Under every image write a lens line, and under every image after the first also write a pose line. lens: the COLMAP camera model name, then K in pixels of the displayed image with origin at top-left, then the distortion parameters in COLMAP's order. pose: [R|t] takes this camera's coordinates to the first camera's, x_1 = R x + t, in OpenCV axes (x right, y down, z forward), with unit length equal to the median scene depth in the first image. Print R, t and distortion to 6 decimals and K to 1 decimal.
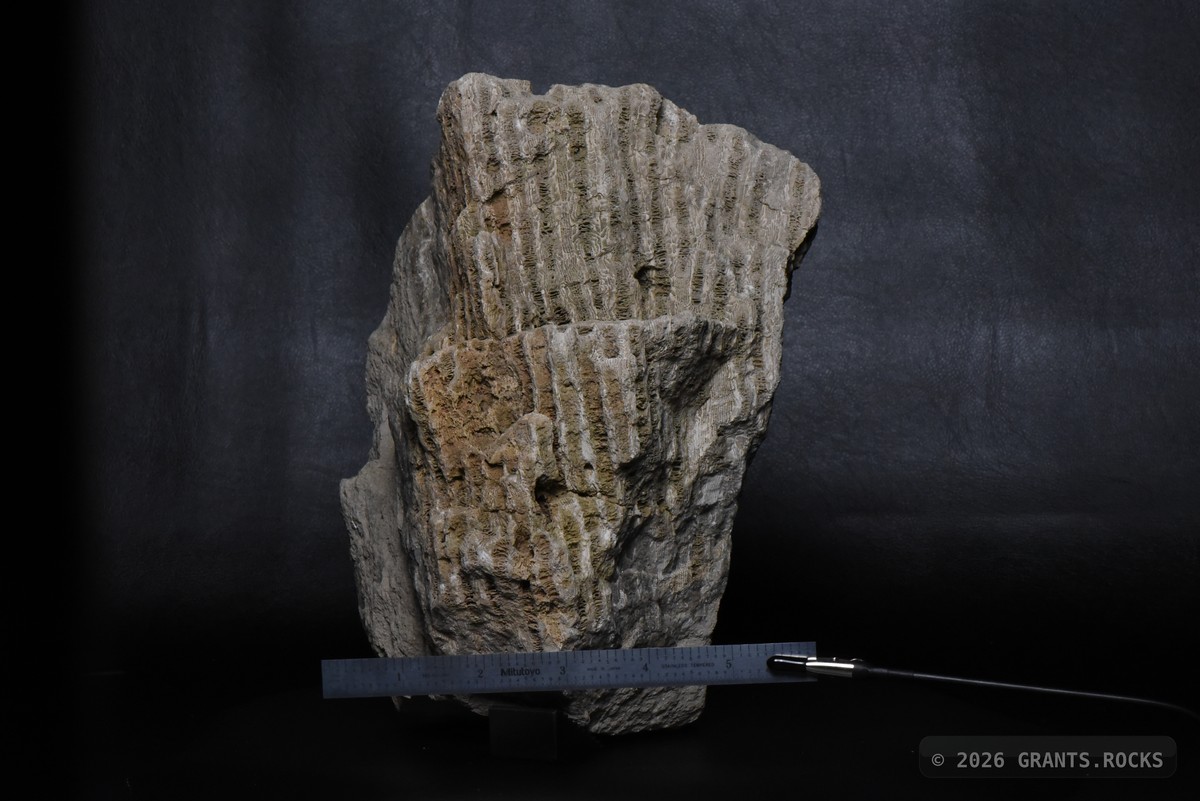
lens RADIAL K [[4066.7, 0, 600.0], [0, 4066.7, 400.5], [0, 0, 1]] dist [-0.288302, 5.473793]
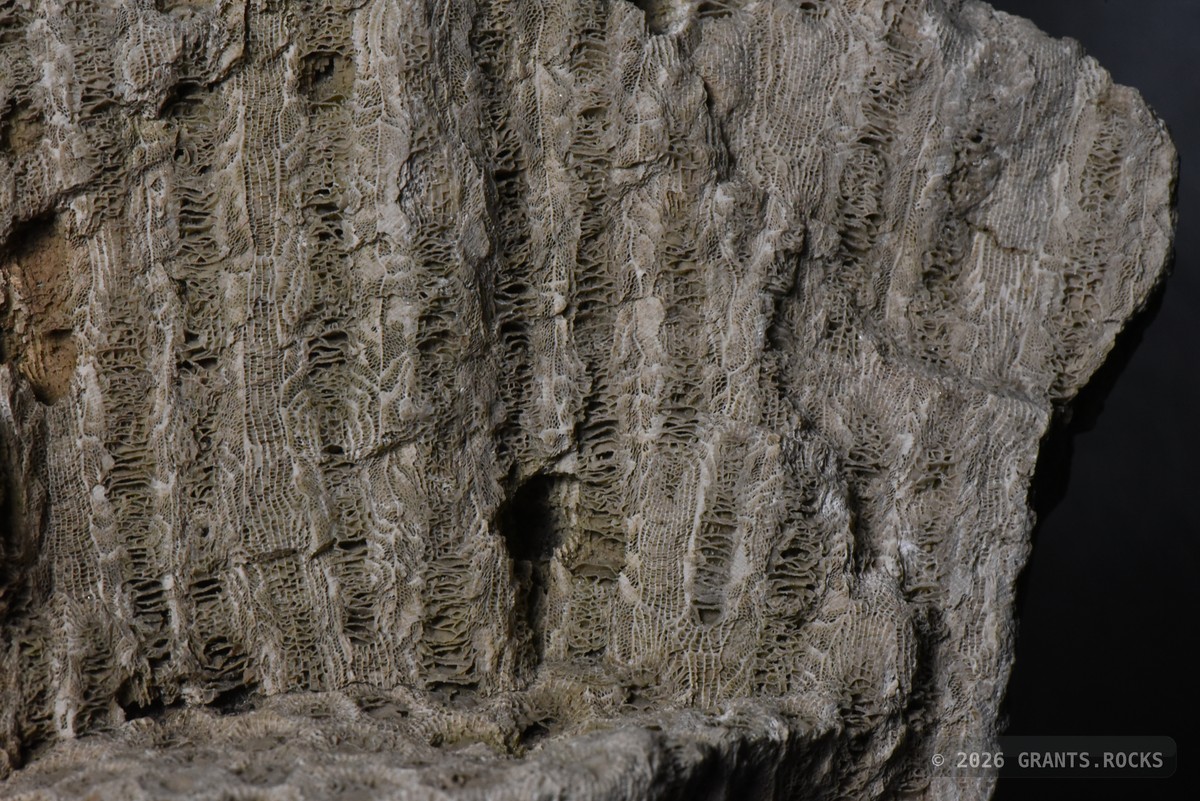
lens RADIAL K [[4857.9, 0, 600.0], [0, 4857.9, 400.5], [0, 0, 1]] dist [-0.299727, 2.889048]
pose [[0.992649, 0.053828, -0.108403, 0.053134], [-0.030419, 0.977864, 0.207018, -0.111261], [0.117147, -0.202199, 0.972313, 0.664295]]
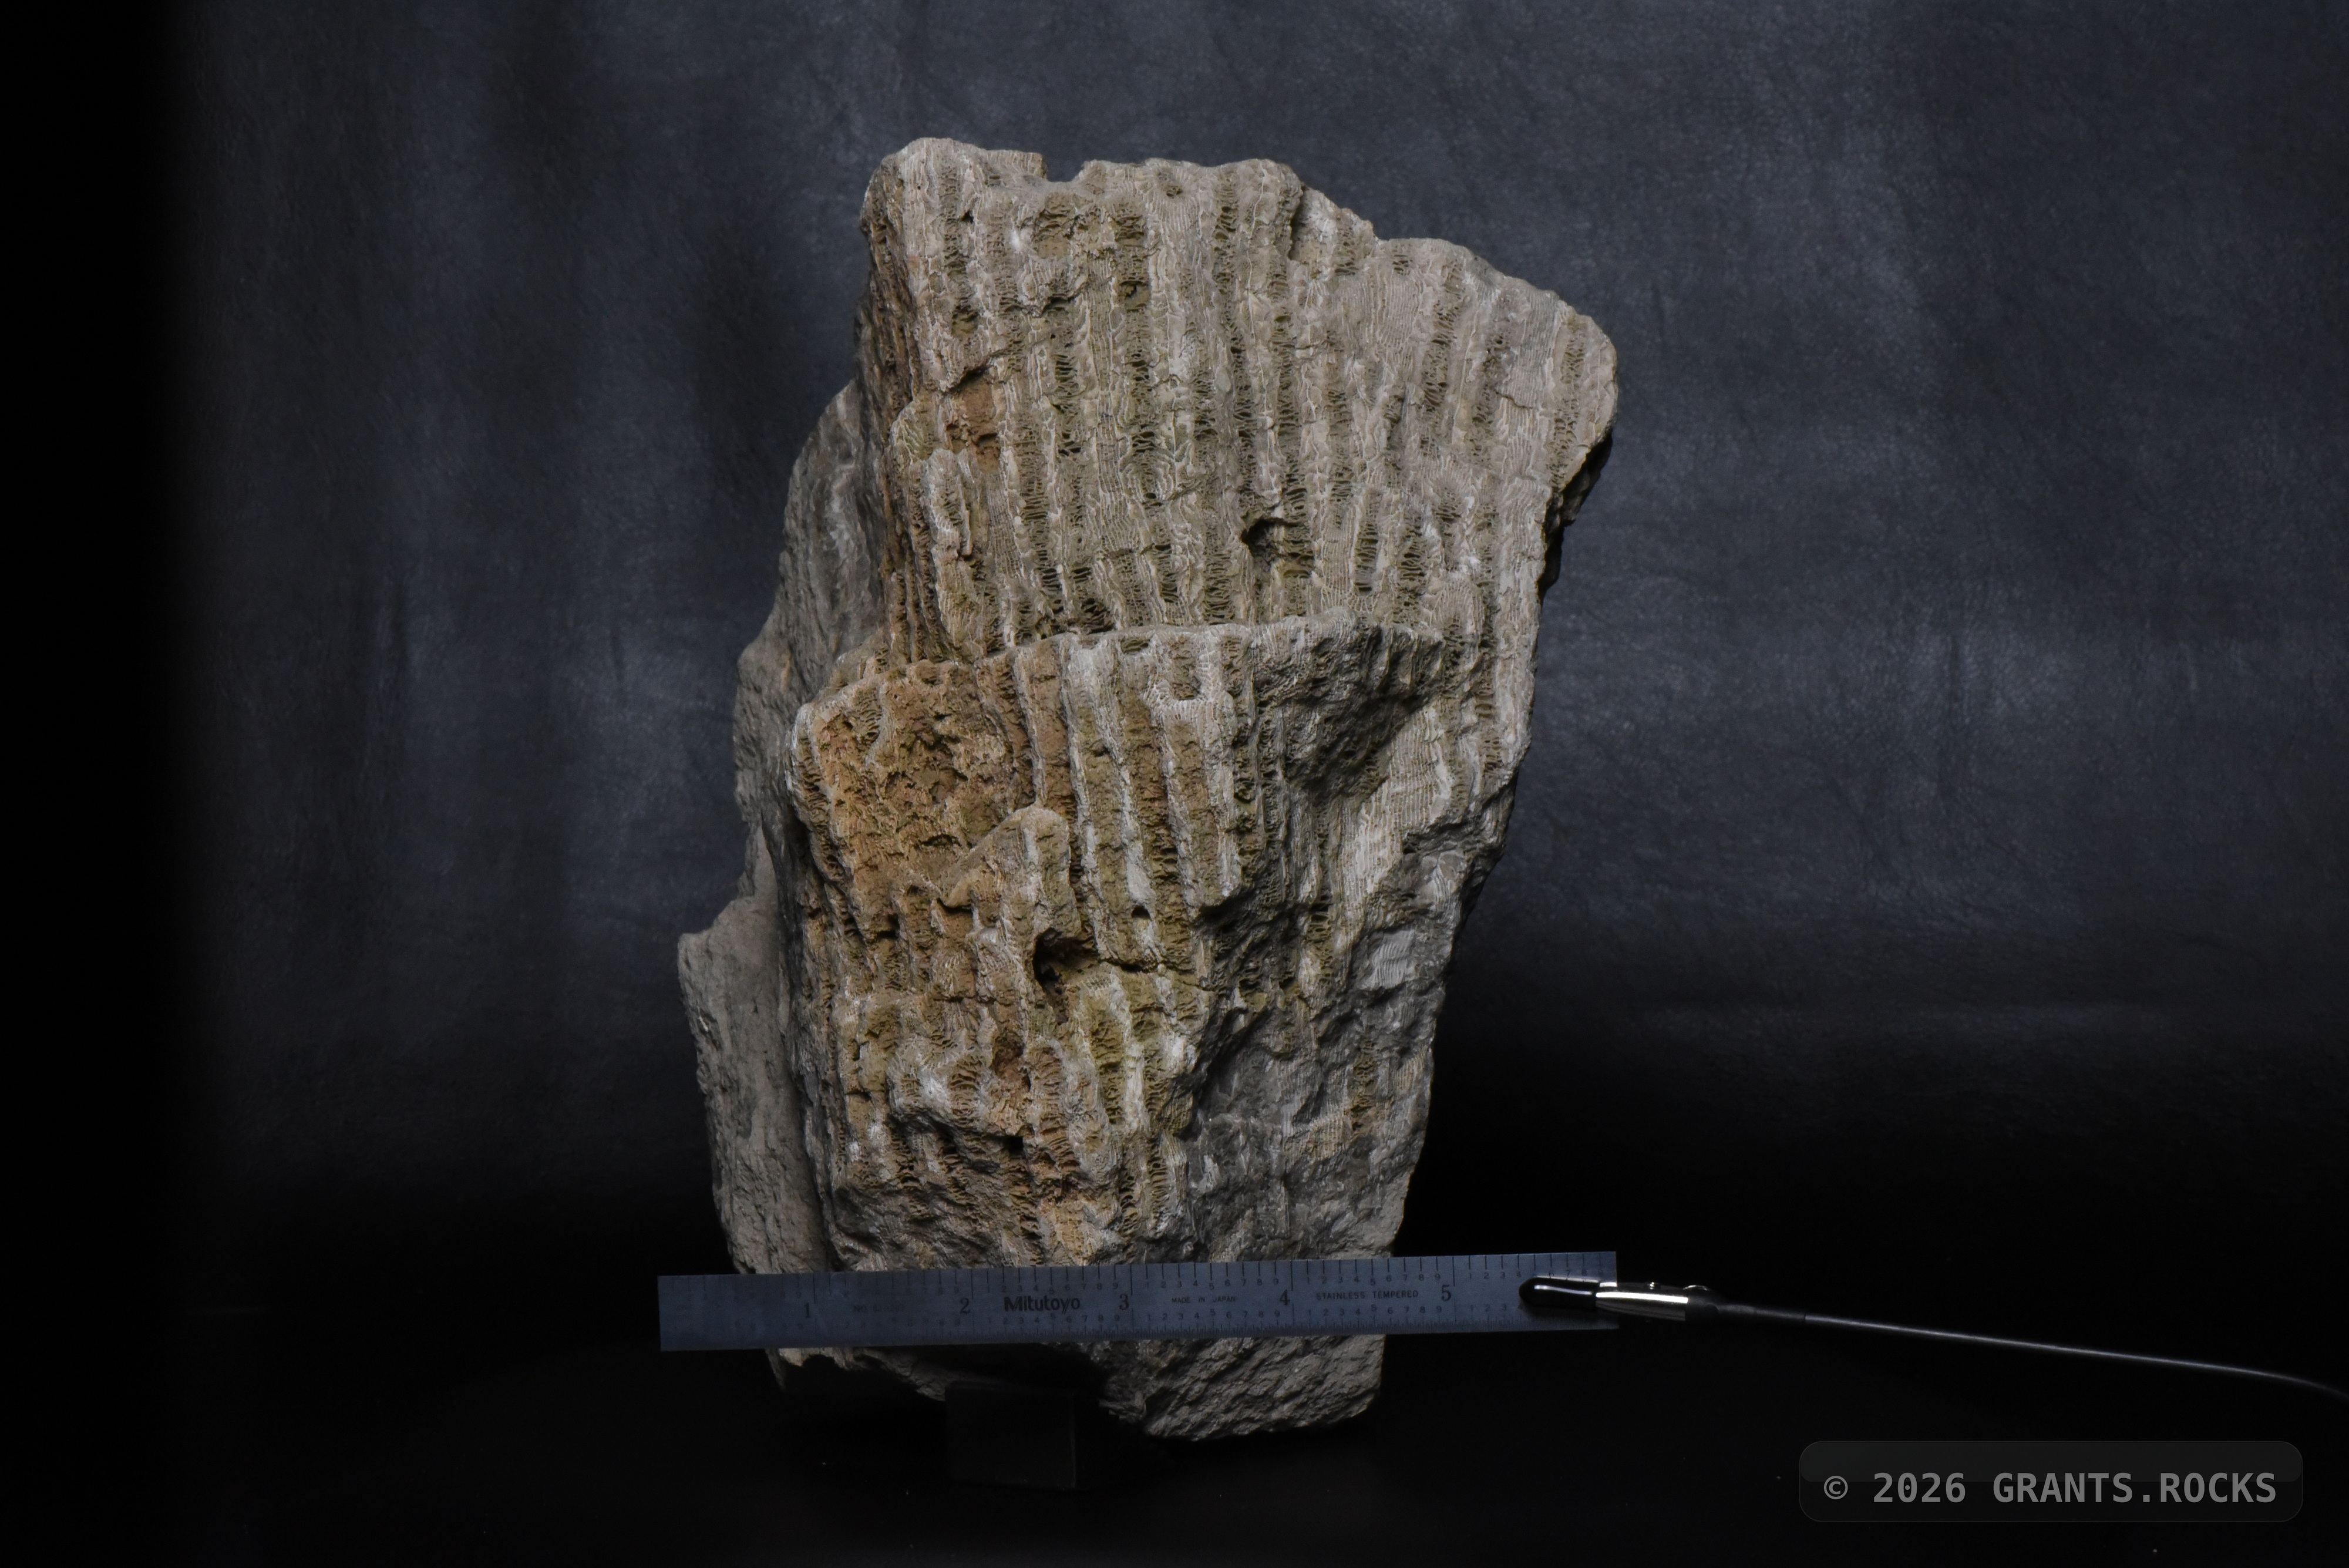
lens RADIAL K [[7960.7, 0, 1174.5], [0, 7960.7, 784.0], [0, 0, 1]] dist [-0.288302, 5.473793]
pose [[0.999374, 0.003069, -0.035254, 0.035250], [-0.002998, 0.999993, 0.002054, -0.001871], [0.035260, -0.001947, 0.999376, 0.004937]]
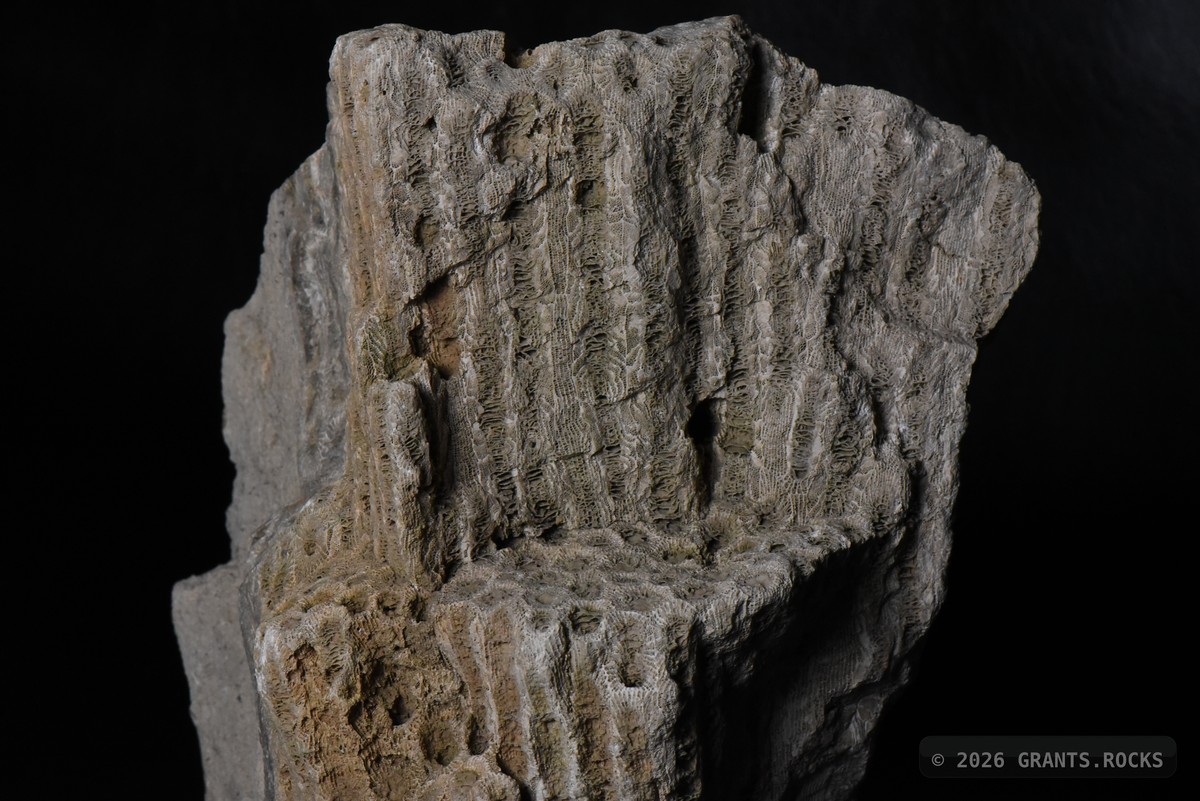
lens RADIAL K [[4066.7, 0, 600.0], [0, 4066.7, 400.5], [0, 0, 1]] dist [-0.288302, 5.473793]
pose [[0.999090, 0.037015, -0.021198, 0.008250], [-0.026527, 0.928339, 0.370788, -0.233618], [0.033403, -0.369888, 0.928476, 0.500518]]
